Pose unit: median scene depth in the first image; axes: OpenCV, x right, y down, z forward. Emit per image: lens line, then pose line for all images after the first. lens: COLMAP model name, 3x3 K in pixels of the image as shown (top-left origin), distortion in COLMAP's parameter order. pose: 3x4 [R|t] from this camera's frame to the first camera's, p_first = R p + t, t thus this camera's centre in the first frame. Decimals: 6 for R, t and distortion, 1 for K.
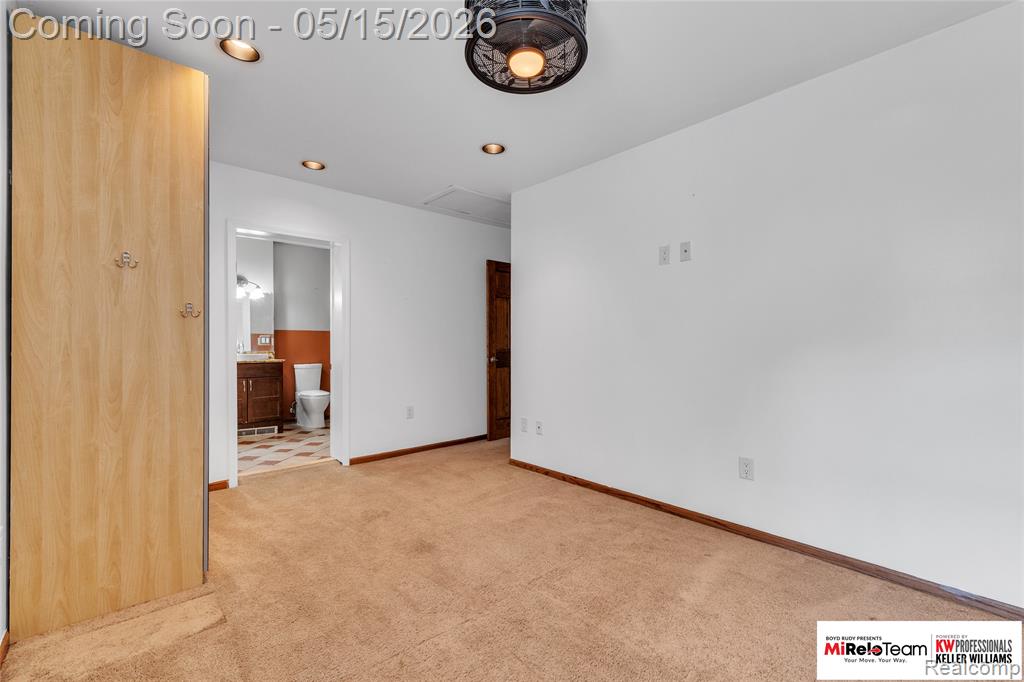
lens RADIAL K [[429.8, 0, 512.0], [0, 429.8, 341.0], [0, 0, 1]] dist [0.000016, -0.000093]
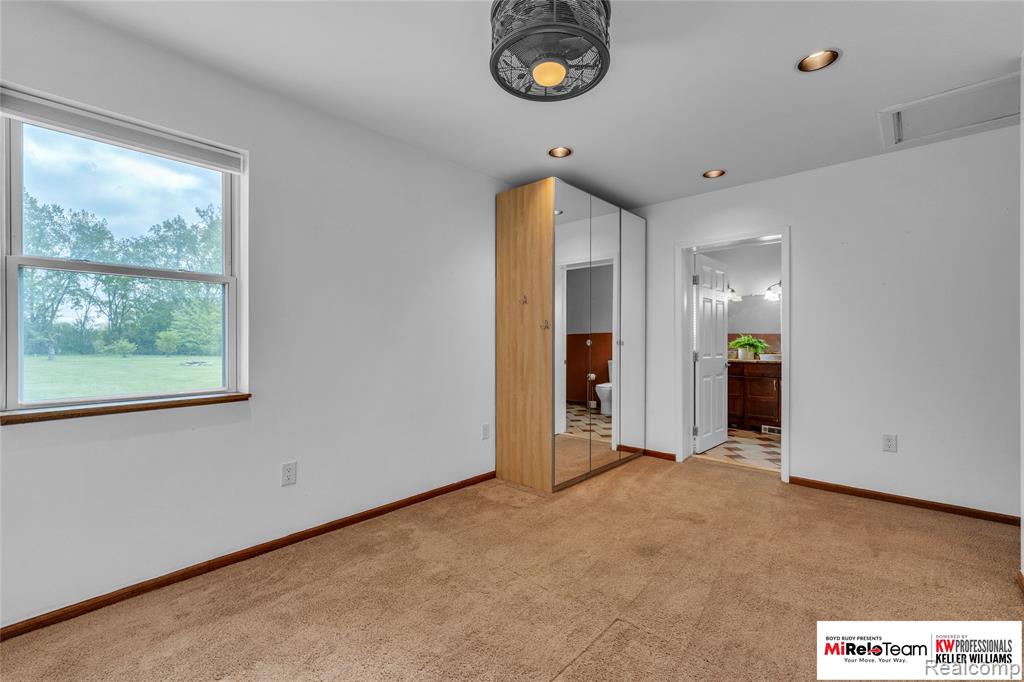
lens RADIAL K [[429.8, 0, 512.0], [0, 429.8, 341.0], [0, 0, 1]] dist [0.000016, -0.000093]
pose [[0.114269, 0.000356, -0.993450, 0.863681], [0.001321, 0.999999, 0.000510, -0.008721], [0.993449, -0.001370, 0.114269, 0.658152]]
